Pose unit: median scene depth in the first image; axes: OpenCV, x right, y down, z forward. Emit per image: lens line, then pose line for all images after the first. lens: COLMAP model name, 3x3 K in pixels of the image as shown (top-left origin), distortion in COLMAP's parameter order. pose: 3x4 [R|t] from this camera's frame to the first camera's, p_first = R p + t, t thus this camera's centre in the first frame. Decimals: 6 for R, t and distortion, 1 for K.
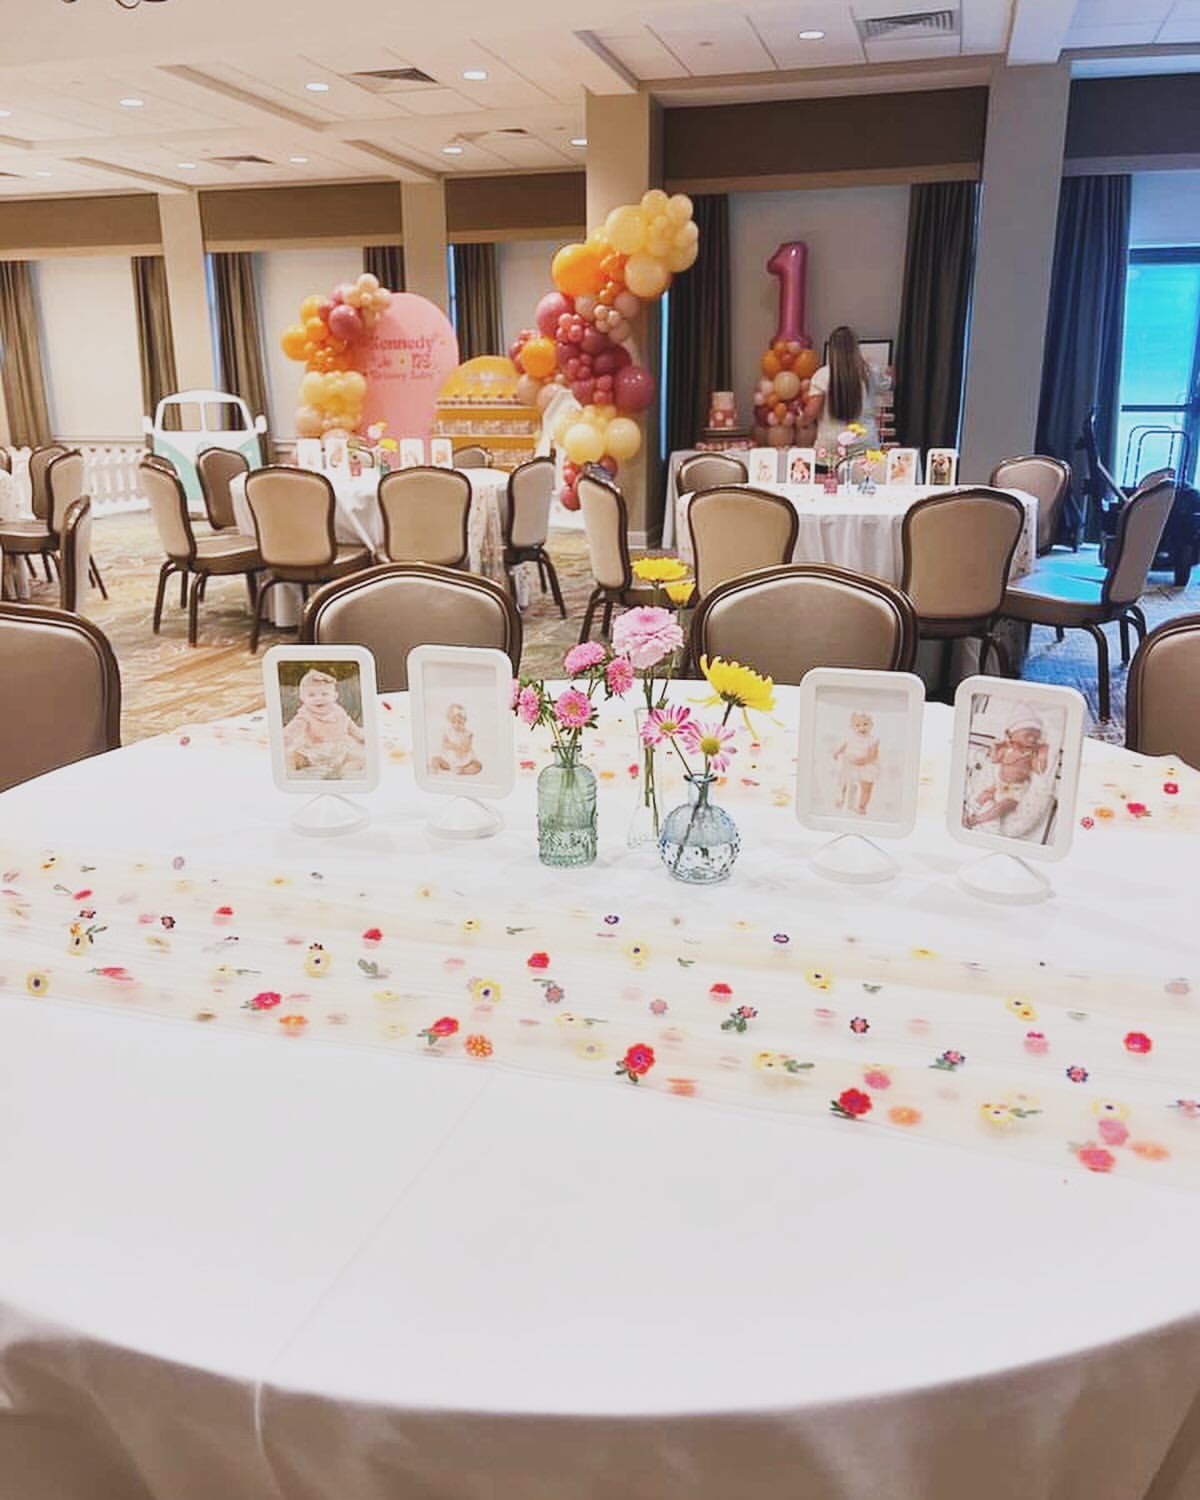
lens RADIAL K [[1194.9, 0, 604.6], [0, 1194.9, 751.7], [0, 0, 1]] dist [0.004430, -0.002094]
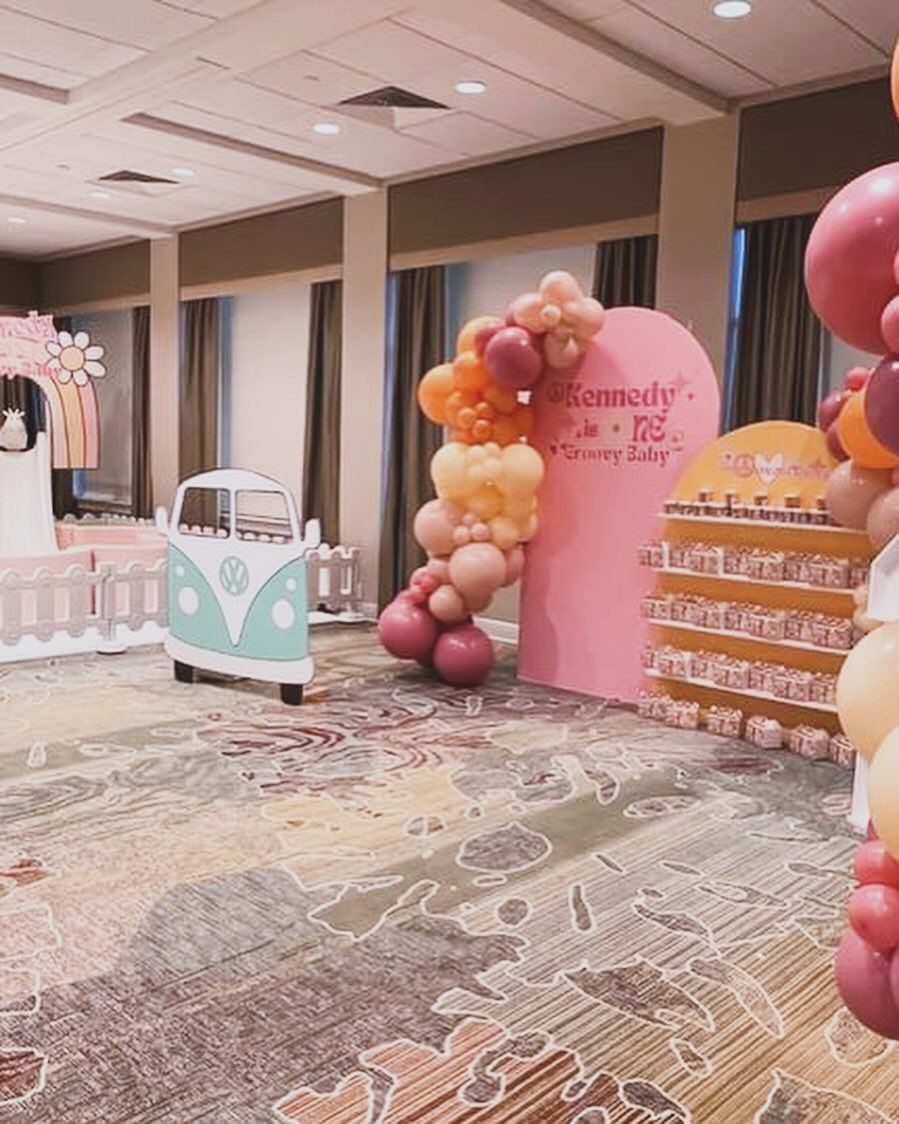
lens RADIAL K [[1057.2, 0, 447.0], [0, 1057.2, 564.4], [0, 0, 1]] dist [0.019077, 0.000000]
pose [[0.878787, 0.081270, -0.470243, -0.007615], [-0.167539, 0.975210, -0.144555, -0.187144], [0.446837, 0.205817, 0.870618, 0.569648]]
